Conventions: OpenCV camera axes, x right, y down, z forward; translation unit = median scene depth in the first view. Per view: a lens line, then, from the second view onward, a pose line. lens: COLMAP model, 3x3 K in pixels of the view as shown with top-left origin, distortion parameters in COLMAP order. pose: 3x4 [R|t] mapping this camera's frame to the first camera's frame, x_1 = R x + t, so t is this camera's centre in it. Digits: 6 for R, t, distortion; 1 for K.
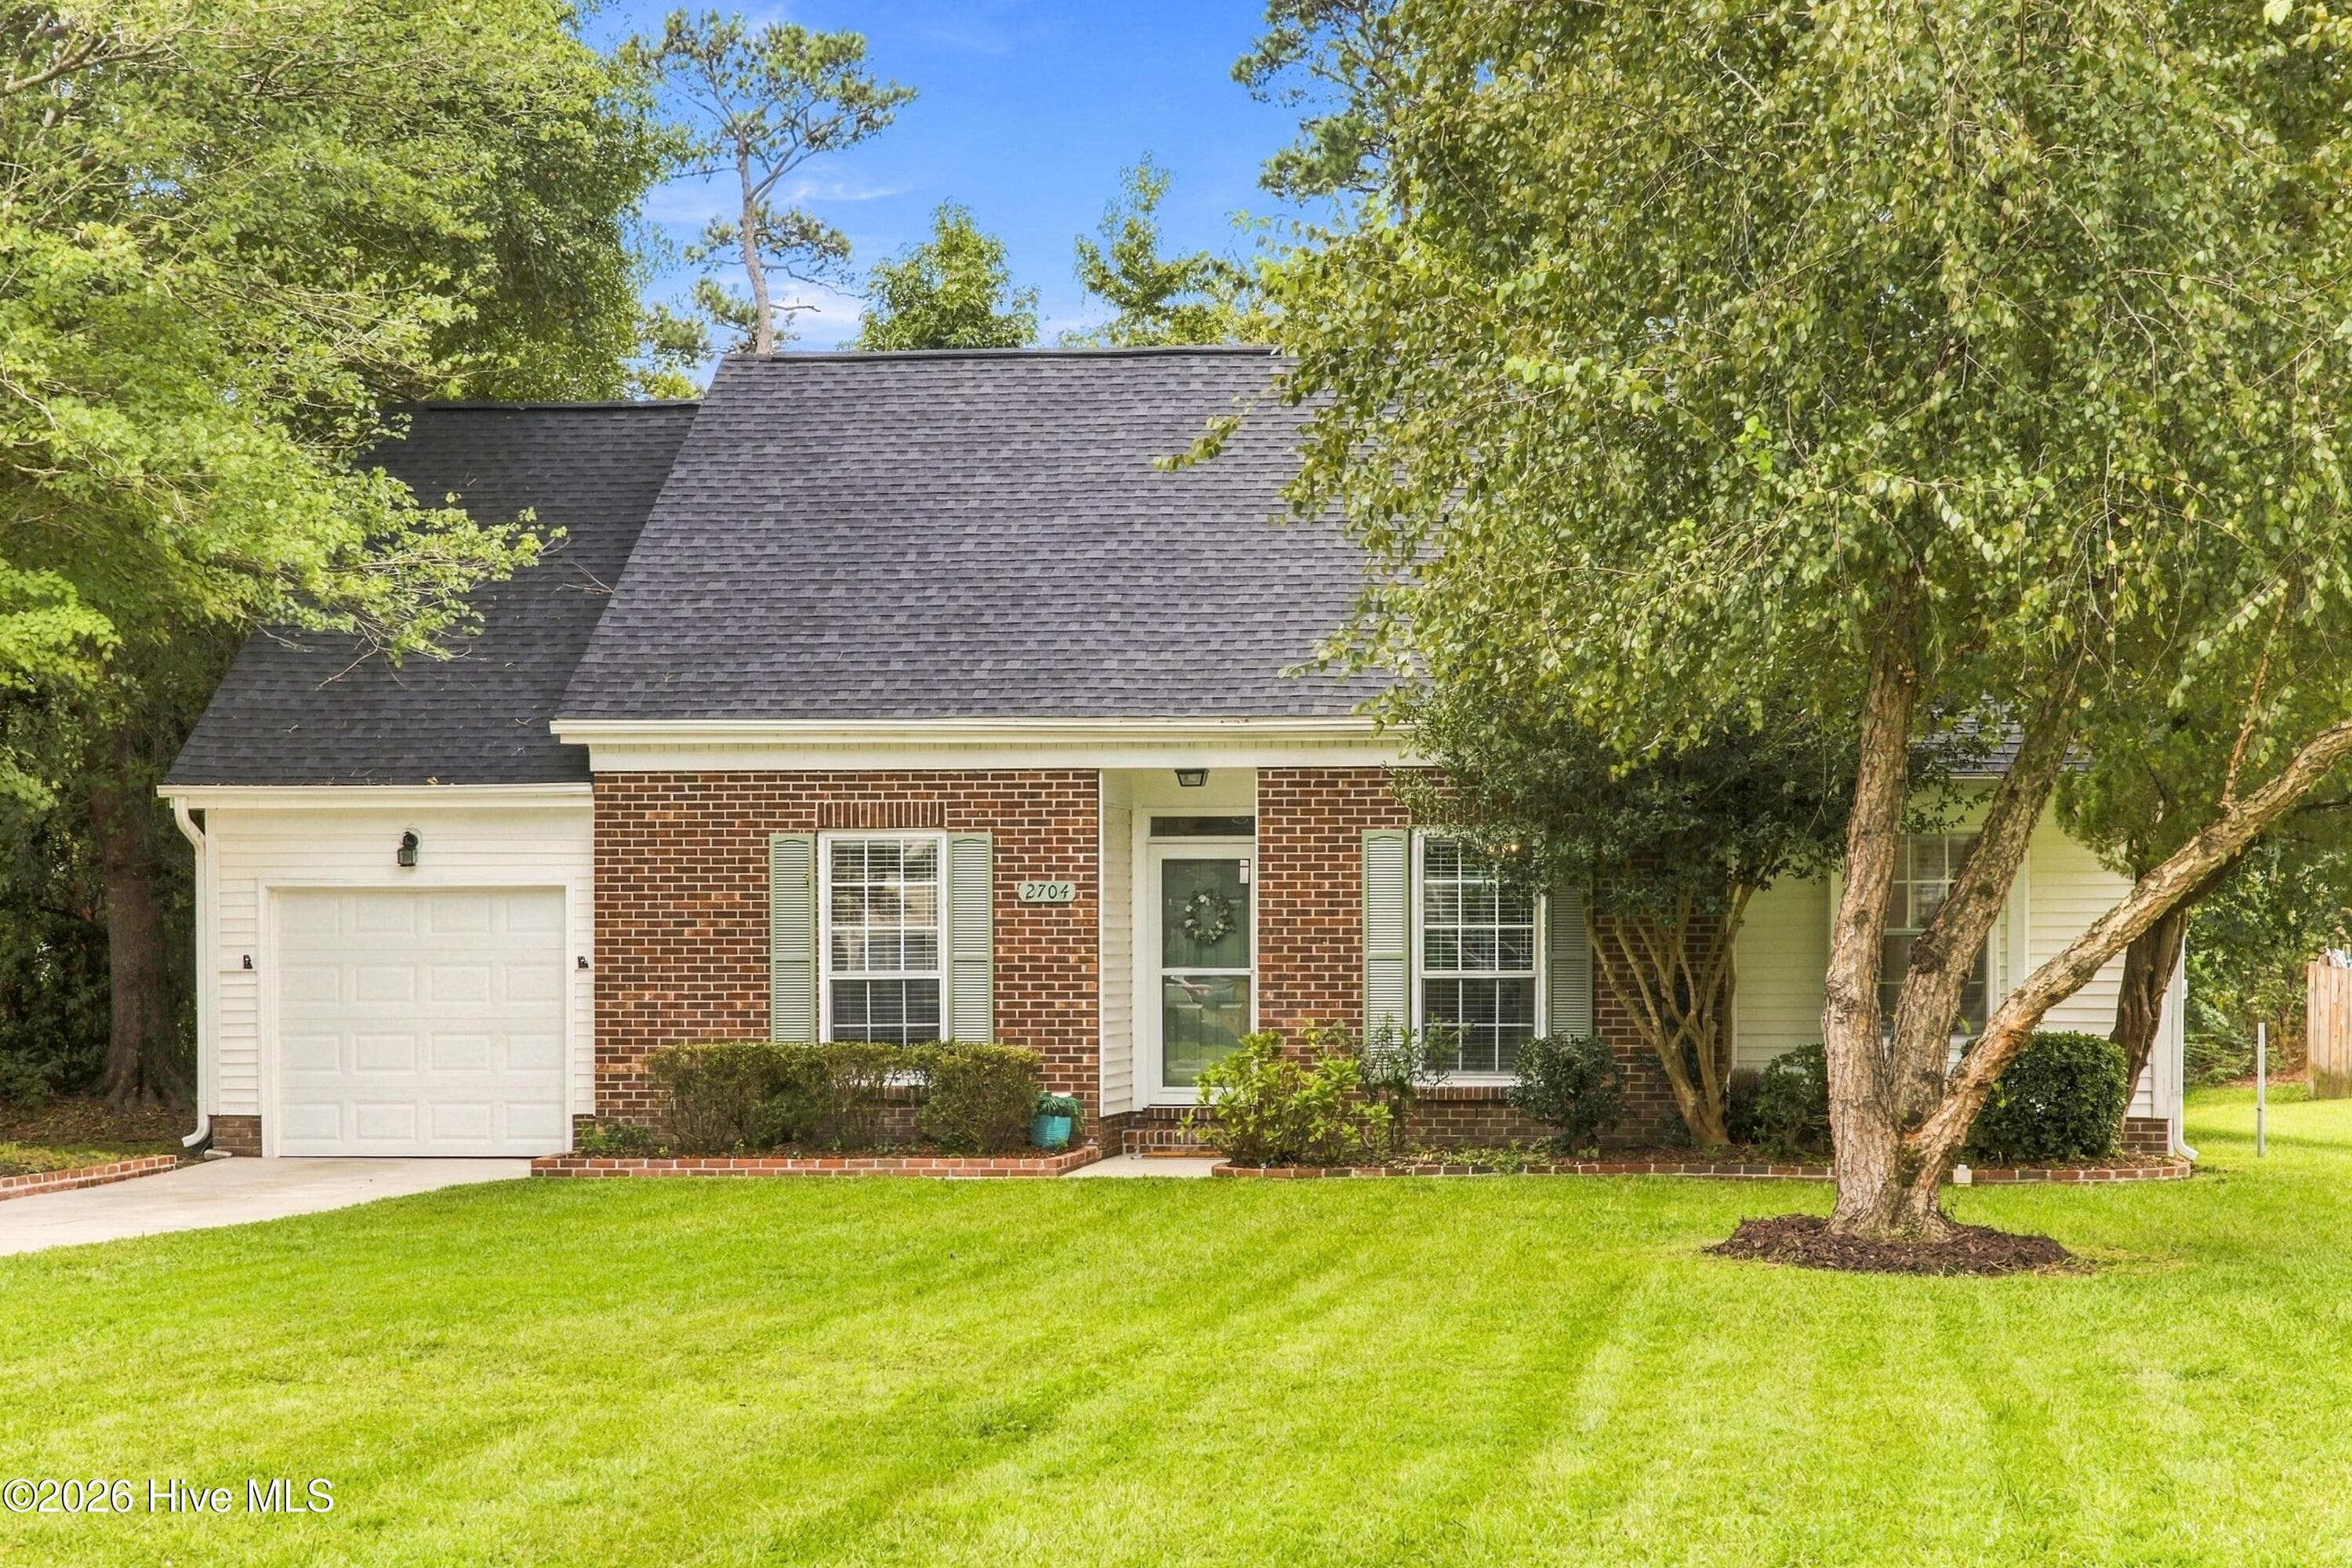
lens RADIAL K [[4093.5, 0, 1176.7], [0, 4093.5, 722.5], [0, 0, 1]] dist [0.015060, 0.374448]
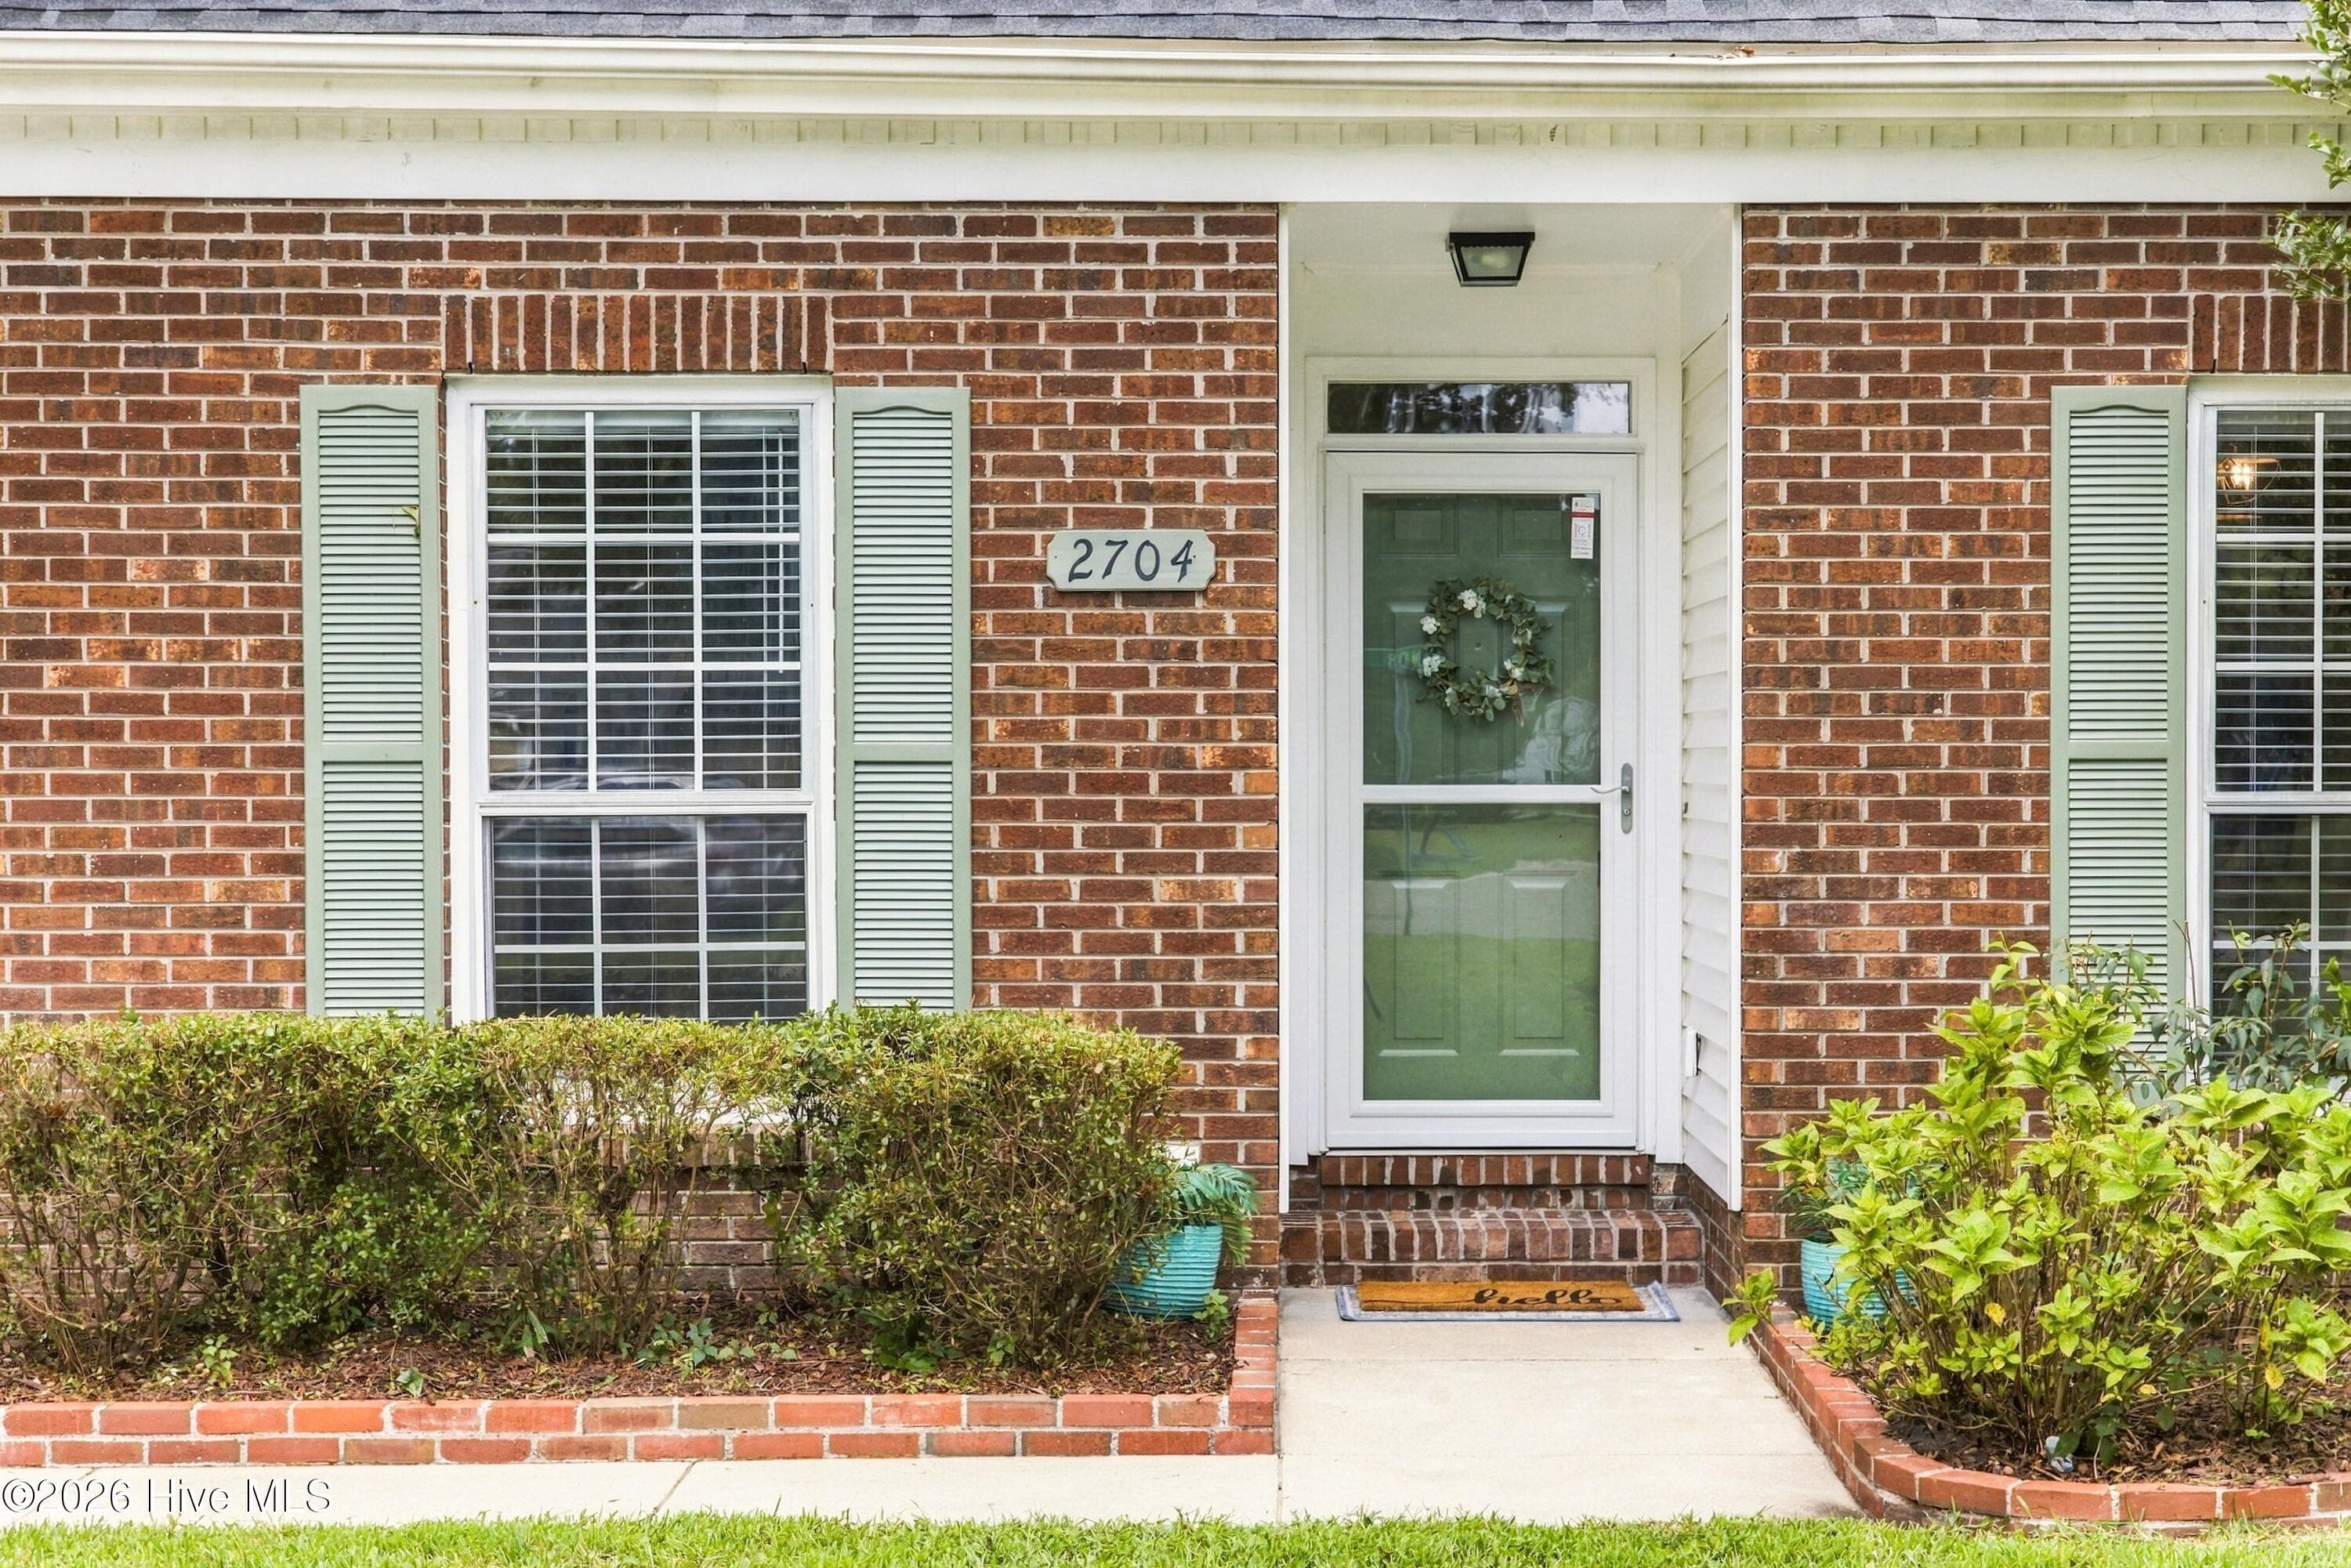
lens RADIAL K [[4091.6, 0, 1176.2], [0, 4091.6, 722.5], [0, 0, 1]] dist [0.015060, 0.374448]
pose [[0.990562, 0.003372, 0.137022, -0.074698], [-0.009524, 0.998974, 0.044269, 0.039560], [-0.136733, -0.045156, 0.989578, 0.657729]]
